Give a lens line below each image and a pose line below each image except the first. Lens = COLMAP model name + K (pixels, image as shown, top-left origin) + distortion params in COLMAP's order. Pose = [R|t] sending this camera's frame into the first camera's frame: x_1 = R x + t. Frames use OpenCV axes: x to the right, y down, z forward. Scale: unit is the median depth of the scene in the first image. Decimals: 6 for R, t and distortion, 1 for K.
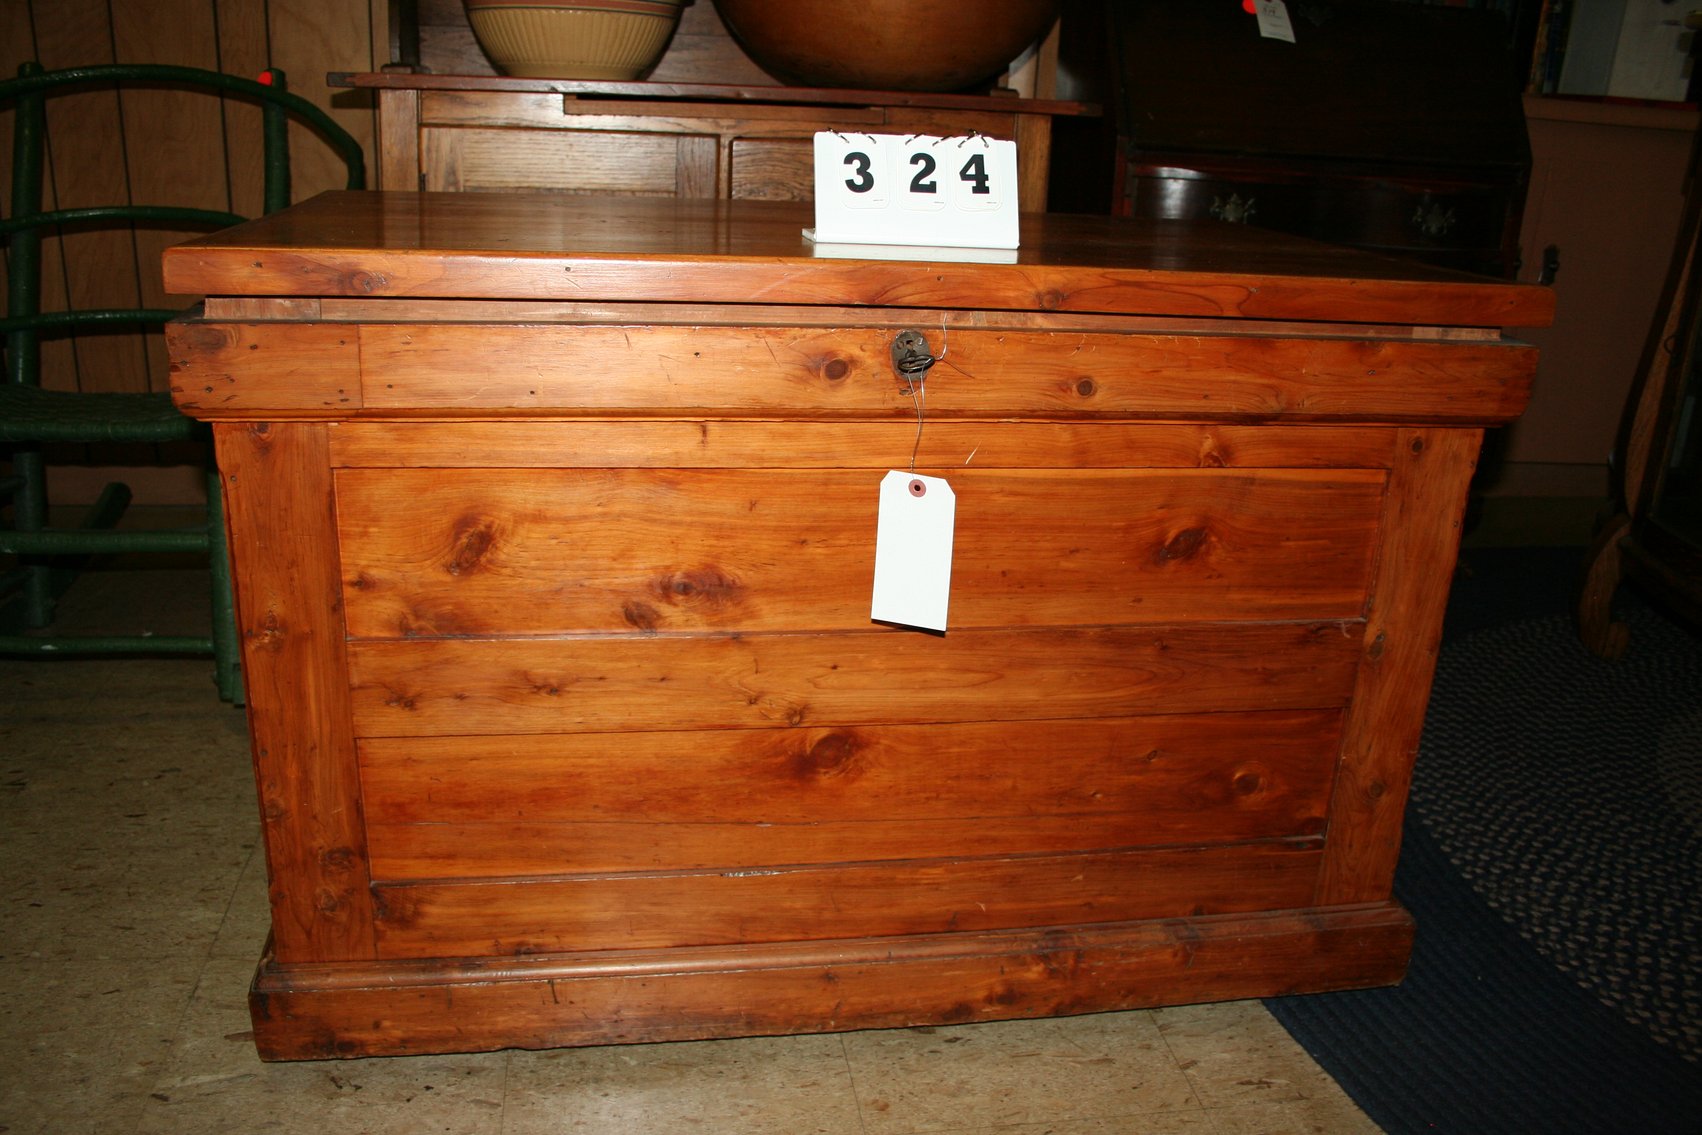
lens RADIAL K [[1417.6, 0, 867.2], [0, 1417.6, 569.9], [0, 0, 1]] dist [-0.154911, 0.121160]
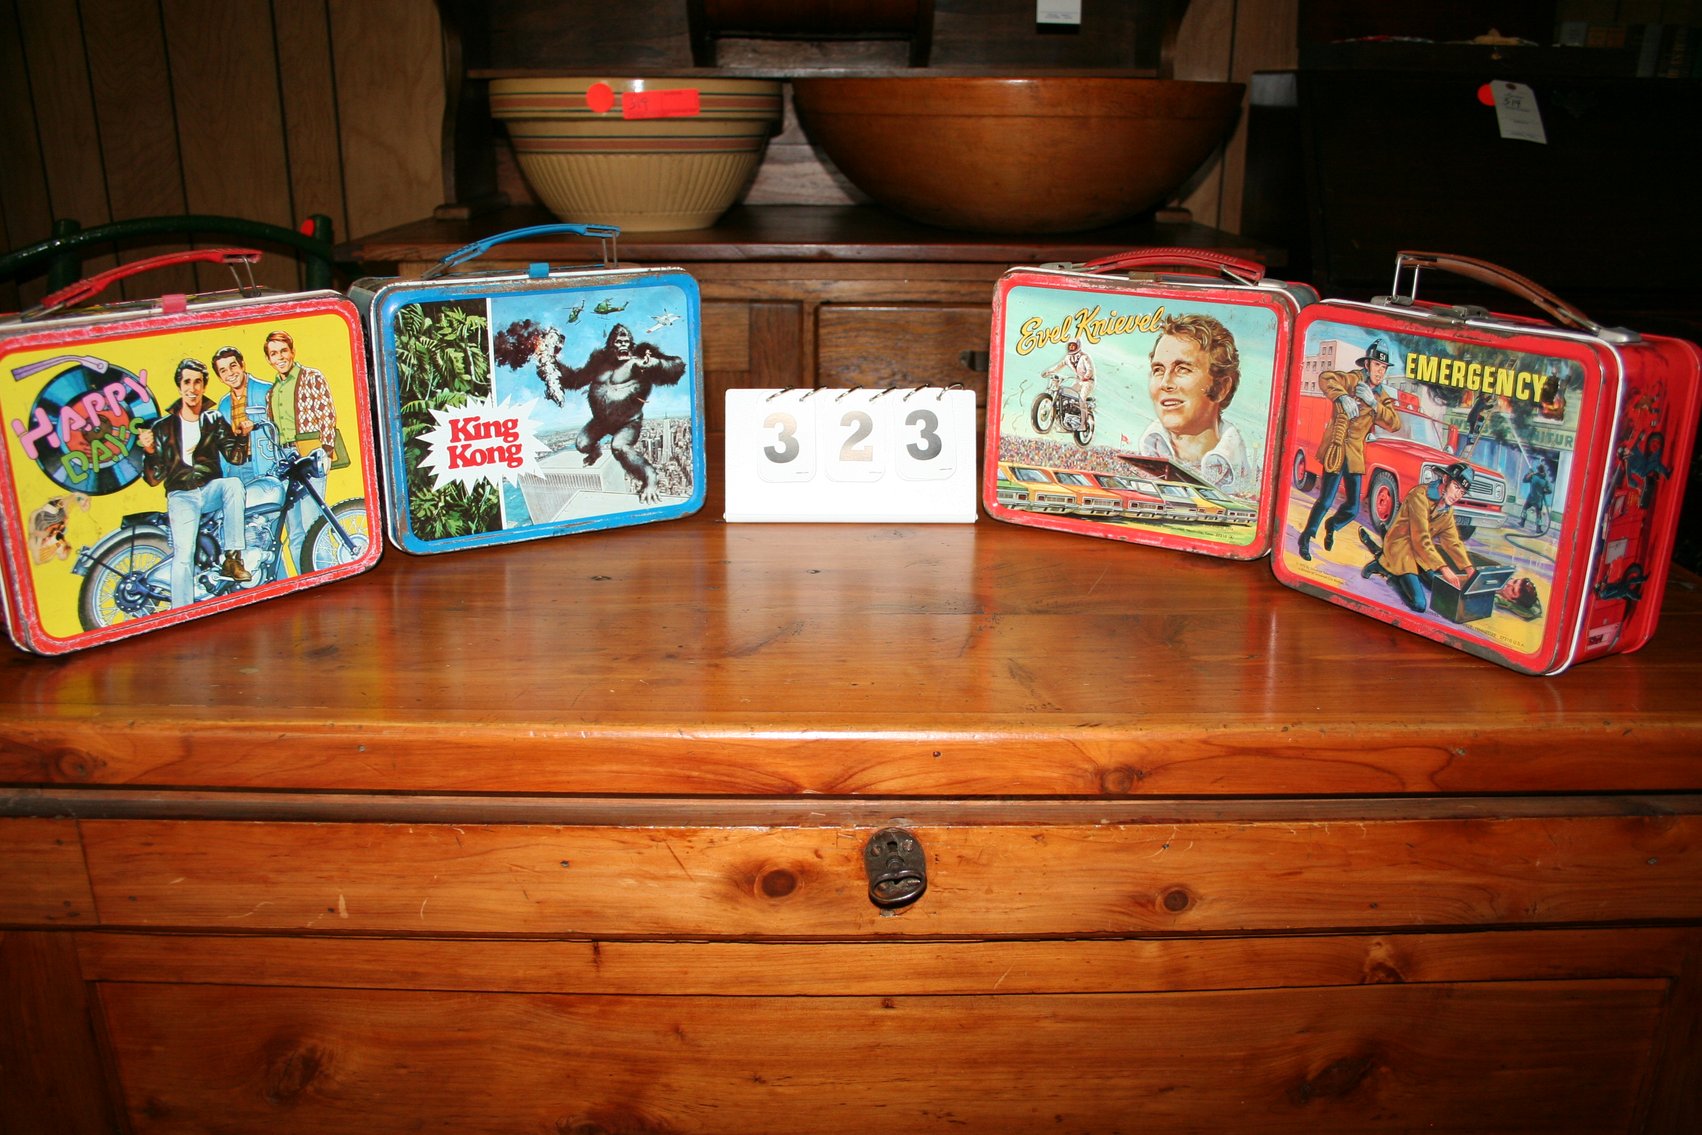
lens RADIAL K [[1417.6, 0, 857.4], [0, 1417.6, 577.8], [0, 0, 1]] dist [-0.154911, 0.121160]
pose [[0.986418, 0.015124, -0.163558, 0.111835], [-0.015240, 0.999884, 0.000543, -0.269277], [0.163548, 0.001957, 0.986534, 0.348121]]
